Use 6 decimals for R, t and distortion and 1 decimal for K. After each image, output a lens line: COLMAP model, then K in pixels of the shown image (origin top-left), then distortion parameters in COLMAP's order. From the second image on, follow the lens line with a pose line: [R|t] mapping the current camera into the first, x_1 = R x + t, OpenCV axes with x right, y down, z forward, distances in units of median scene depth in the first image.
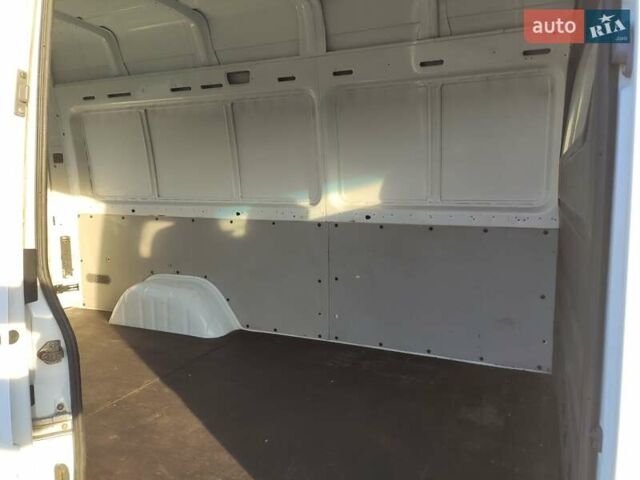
lens RADIAL K [[480.5, 0, 320.0], [0, 480.5, 240.0], [0, 0, 1]] dist [0.084571, -0.118063]
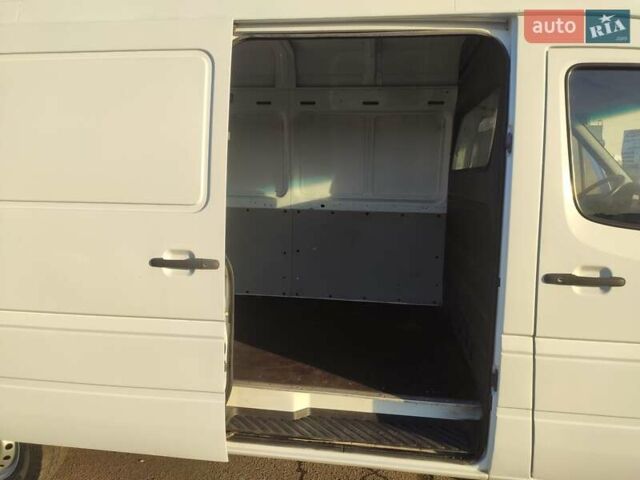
lens RADIAL K [[480.5, 0, 320.0], [0, 480.5, 240.0], [0, 0, 1]] dist [0.084571, -0.118063]
pose [[0.959604, -0.013627, 0.281025, -0.307485], [0.008420, 0.999770, 0.019726, 0.024829], [-0.281229, -0.016563, 0.959498, -0.351488]]
